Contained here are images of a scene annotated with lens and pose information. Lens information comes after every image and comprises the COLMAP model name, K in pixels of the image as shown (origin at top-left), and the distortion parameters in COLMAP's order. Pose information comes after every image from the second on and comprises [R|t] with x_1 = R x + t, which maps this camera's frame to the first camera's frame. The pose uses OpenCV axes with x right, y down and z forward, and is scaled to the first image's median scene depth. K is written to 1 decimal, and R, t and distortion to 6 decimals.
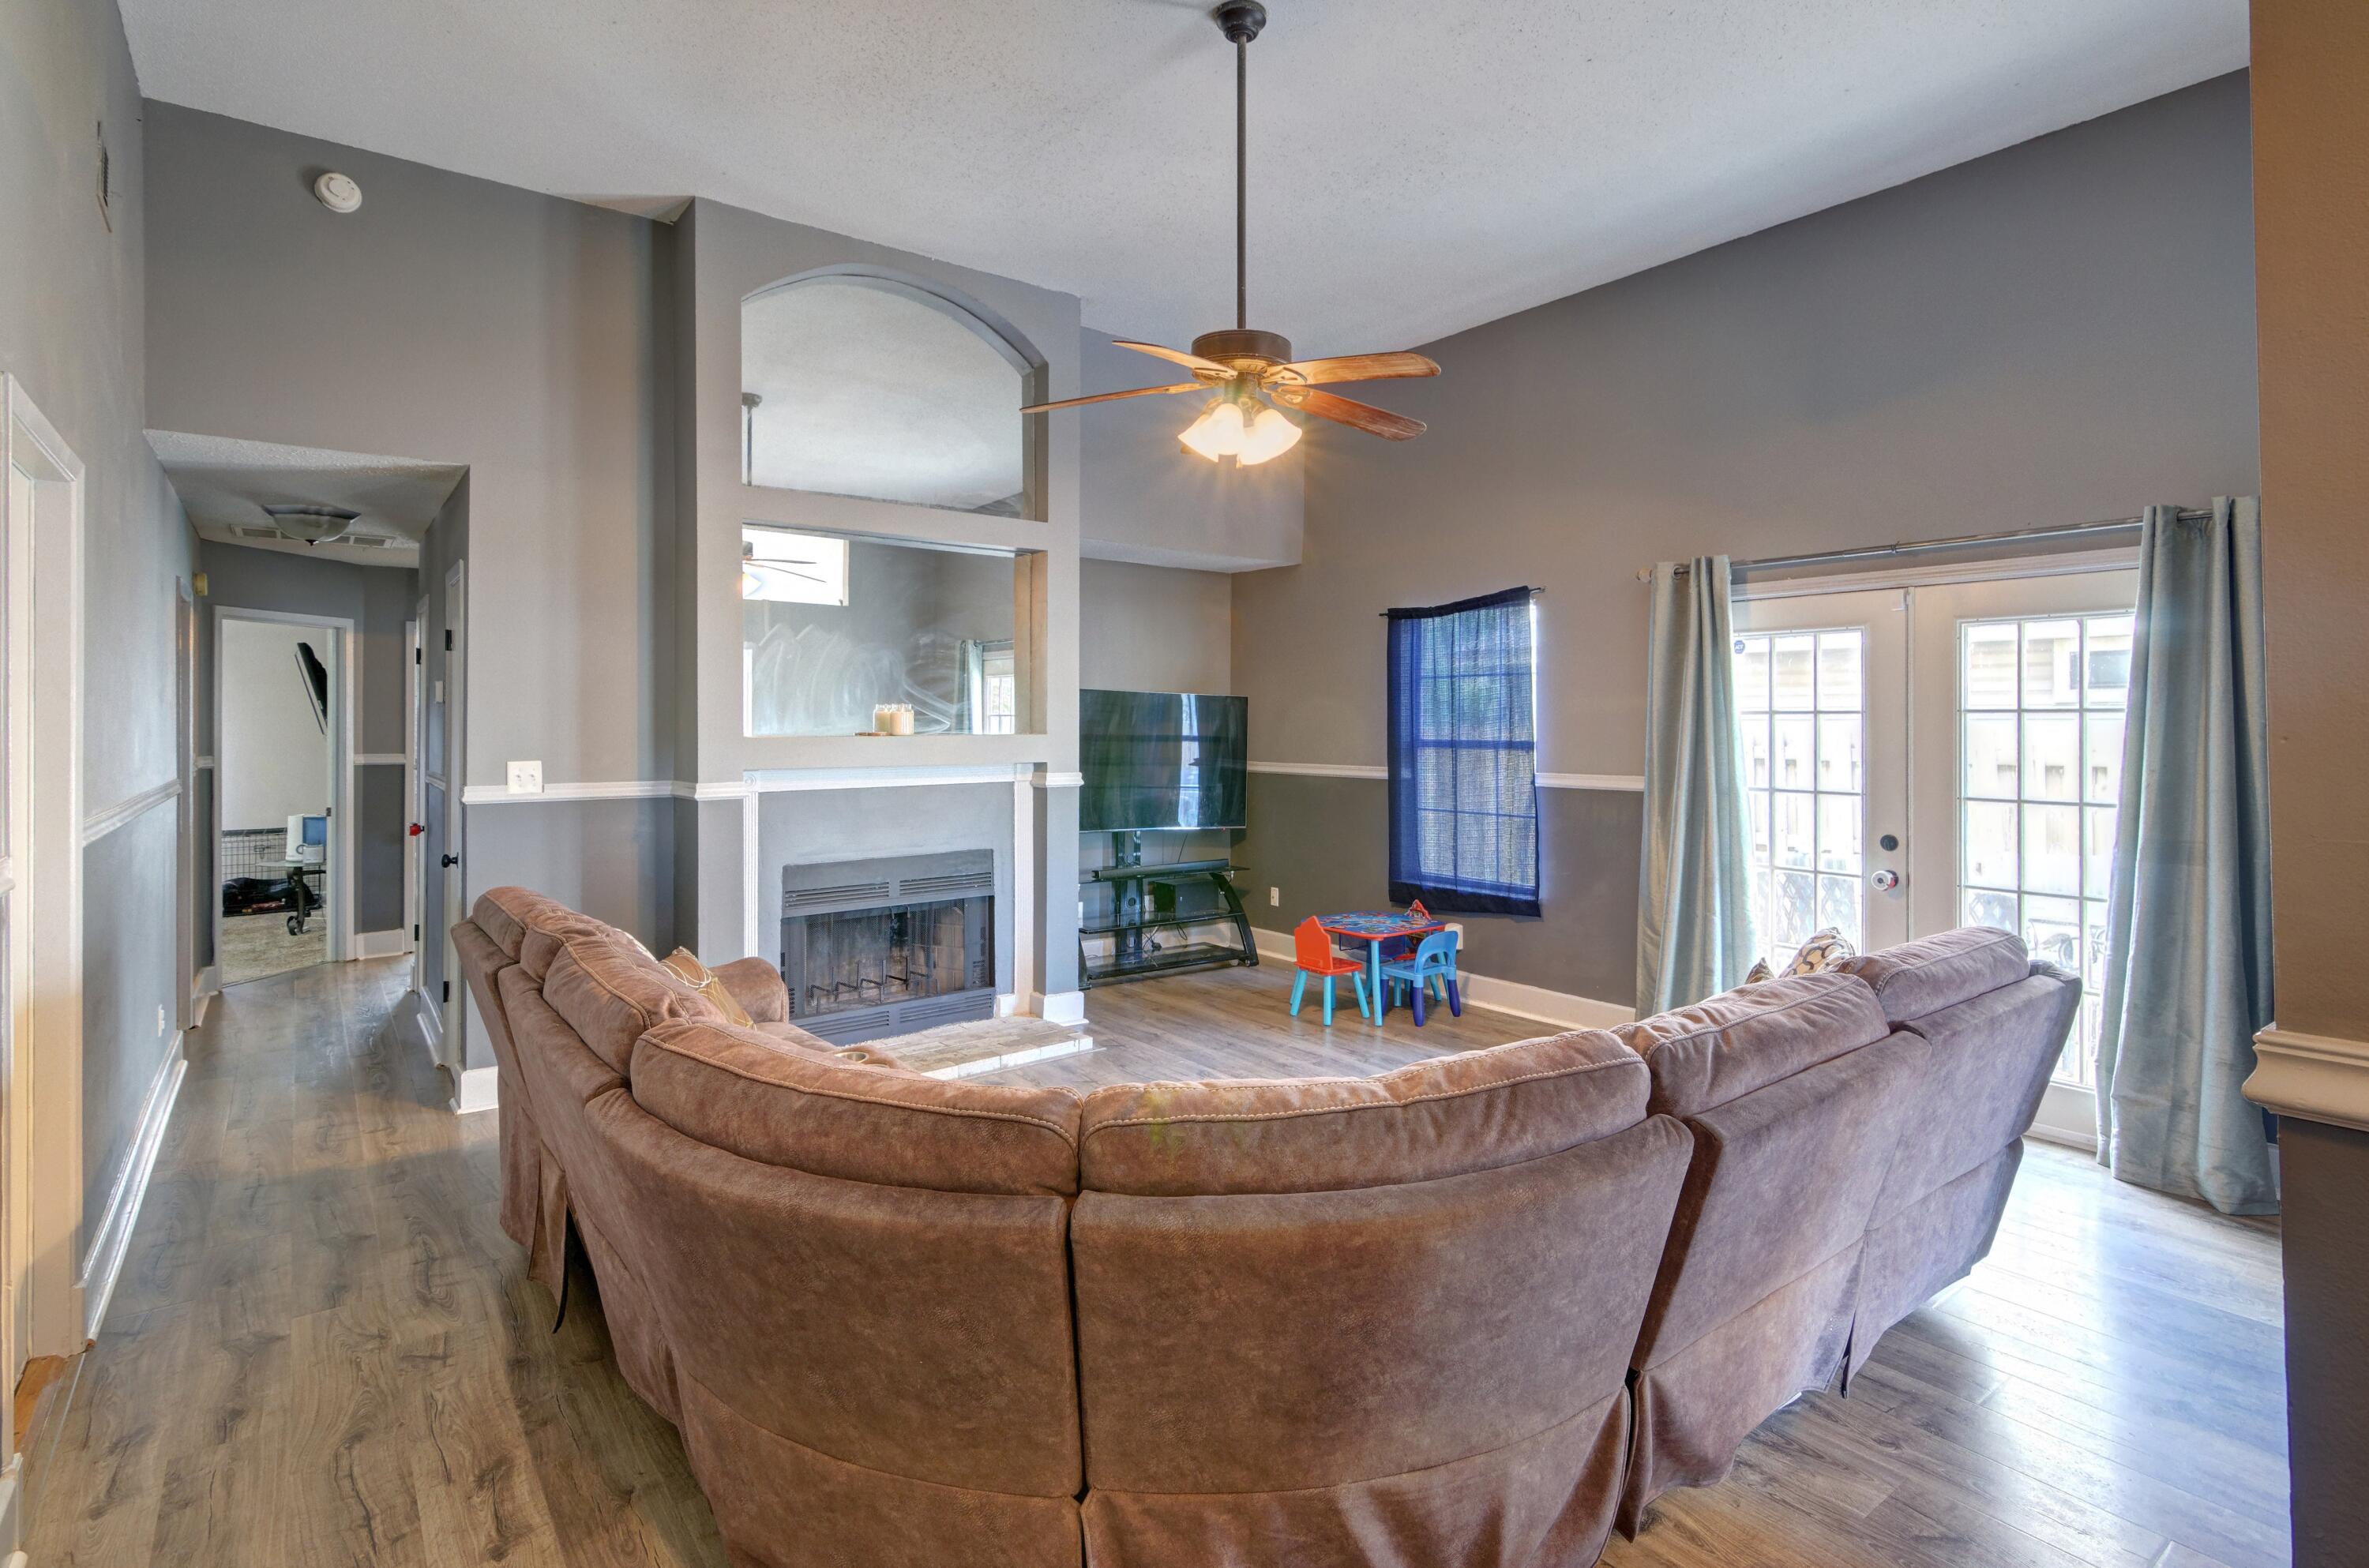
lens RADIAL K [[1173.0, 0, 1215.7], [0, 1173.0, 716.1], [0, 0, 1]] dist [0.000249, -0.000286]
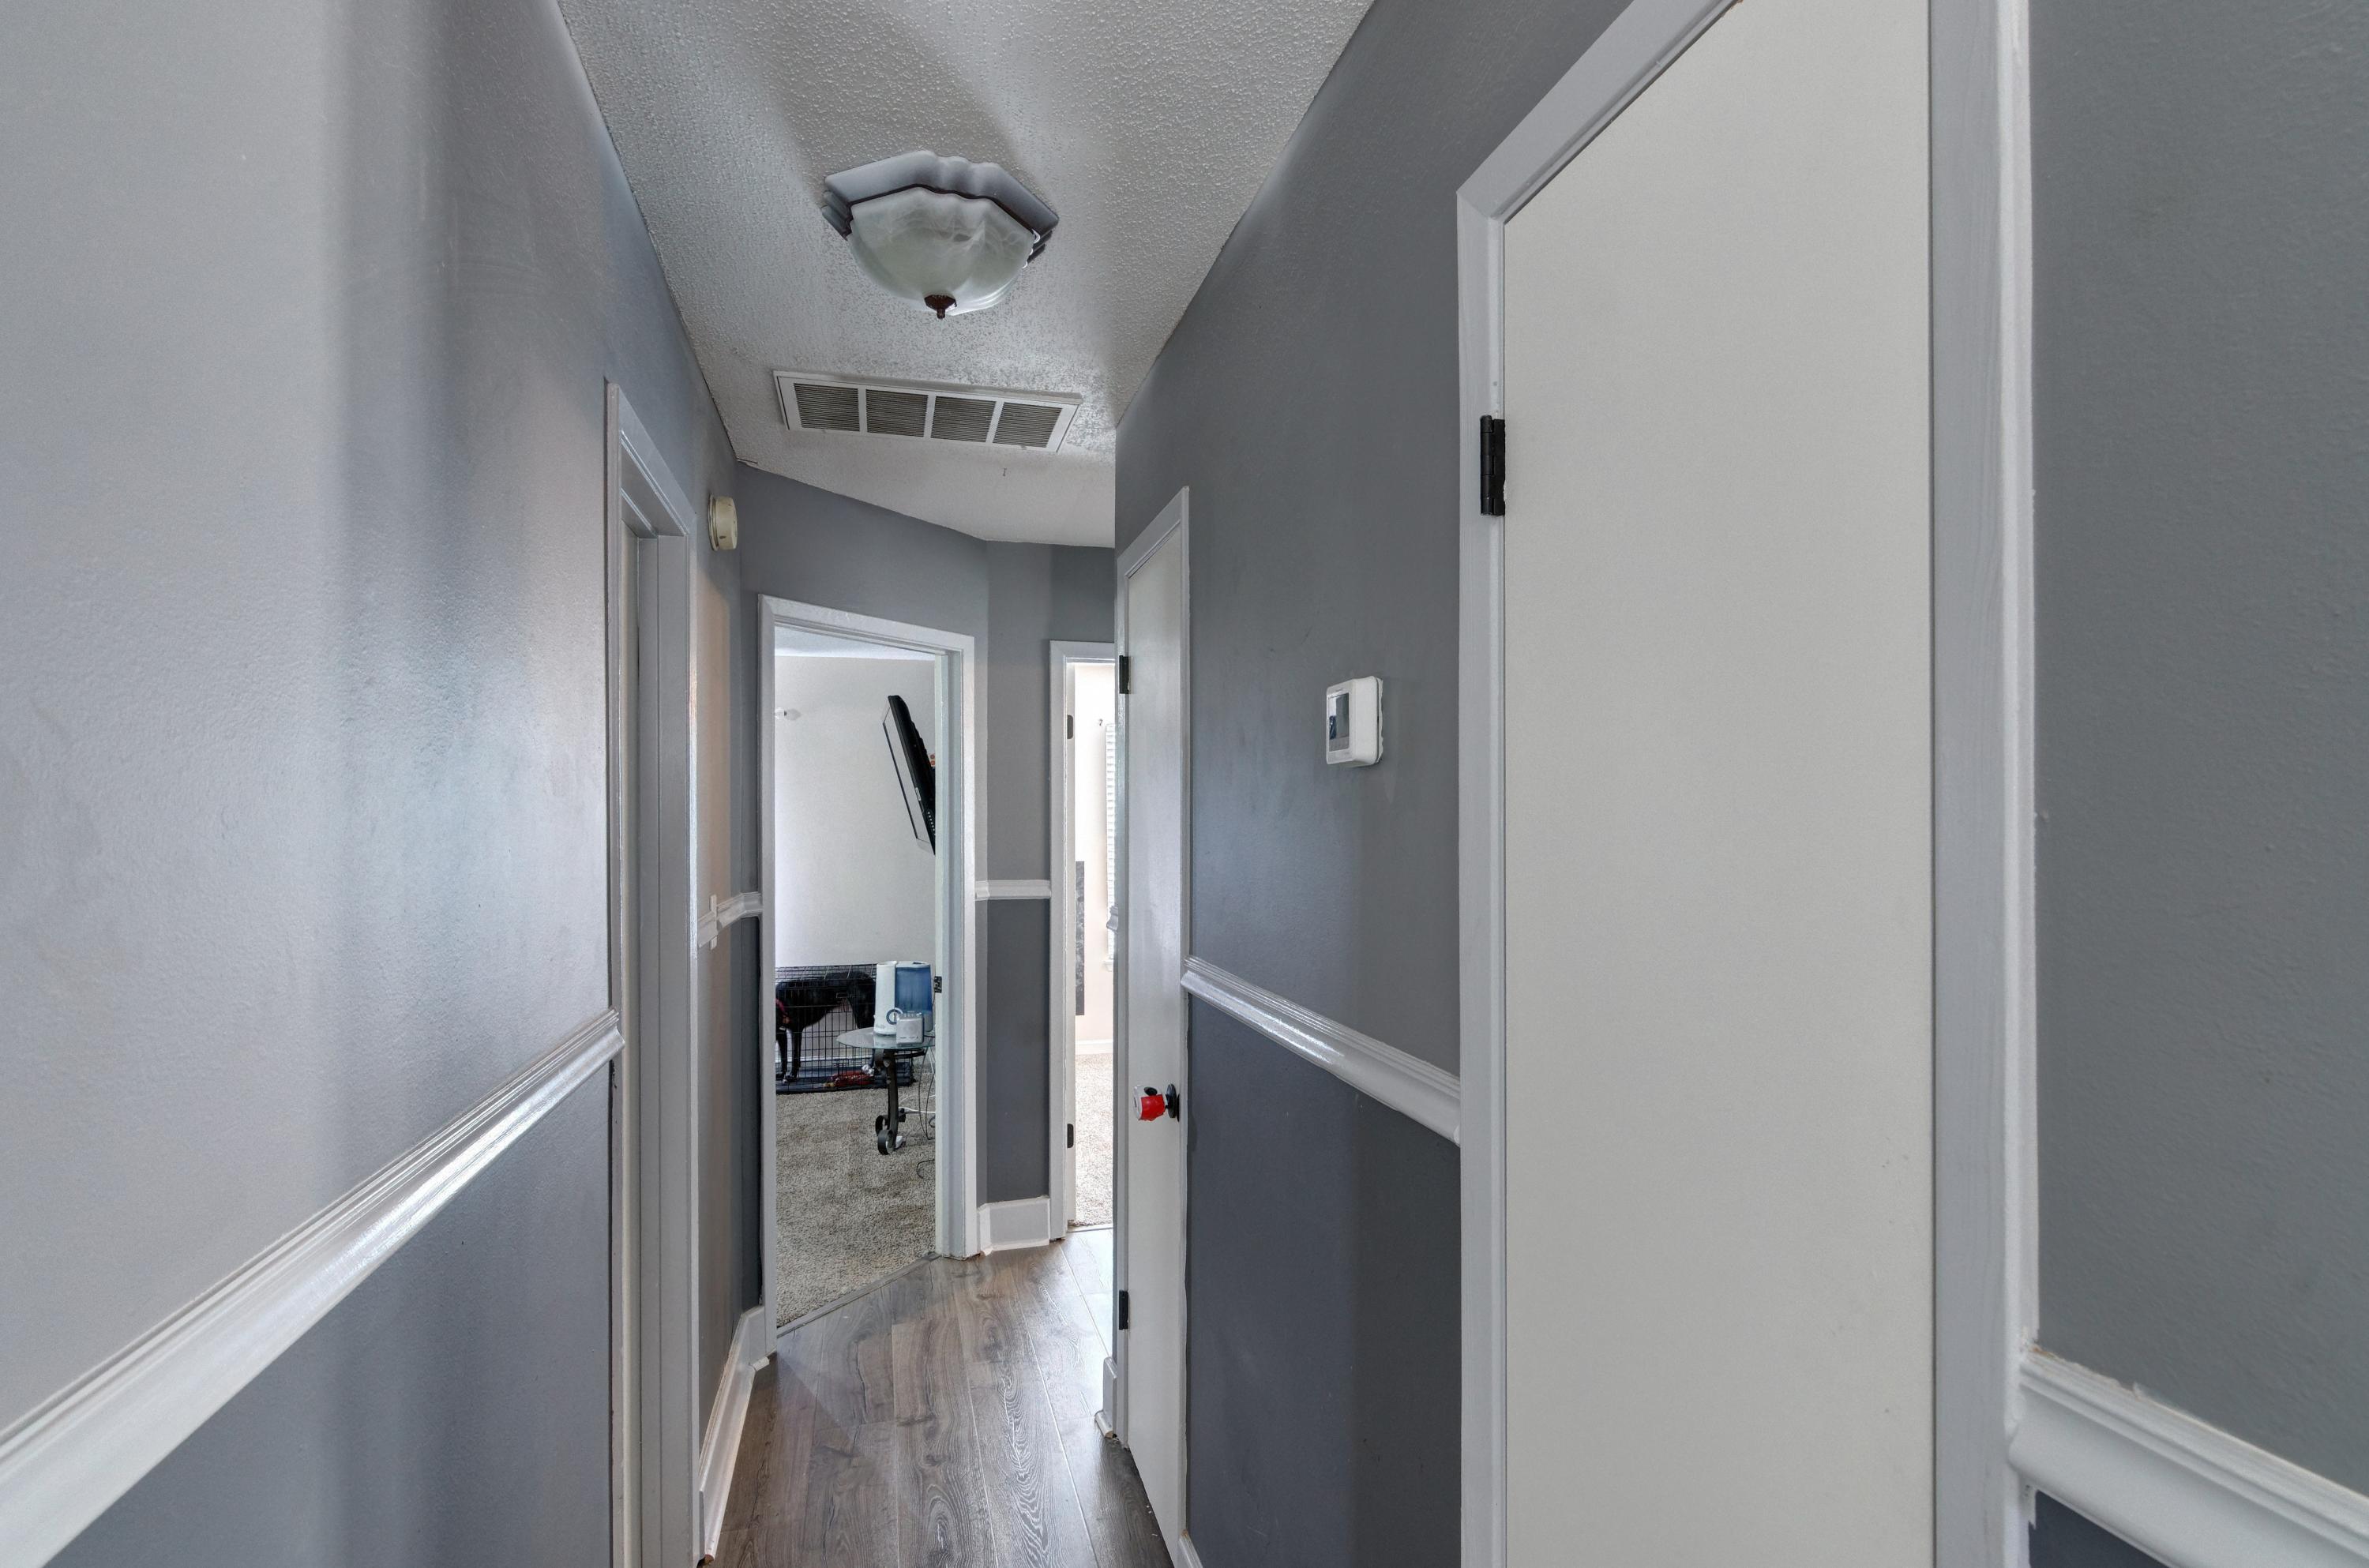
lens RADIAL K [[1129.6, 0, 1183.7], [0, 1129.6, 789.7], [0, 0, 1]] dist [-0.001001, 0.000196]
pose [[0.921506, -0.013947, -0.388112, -0.435390], [0.007960, 0.999823, -0.017030, -0.000556], [0.388281, 0.012604, 0.921455, 0.545422]]
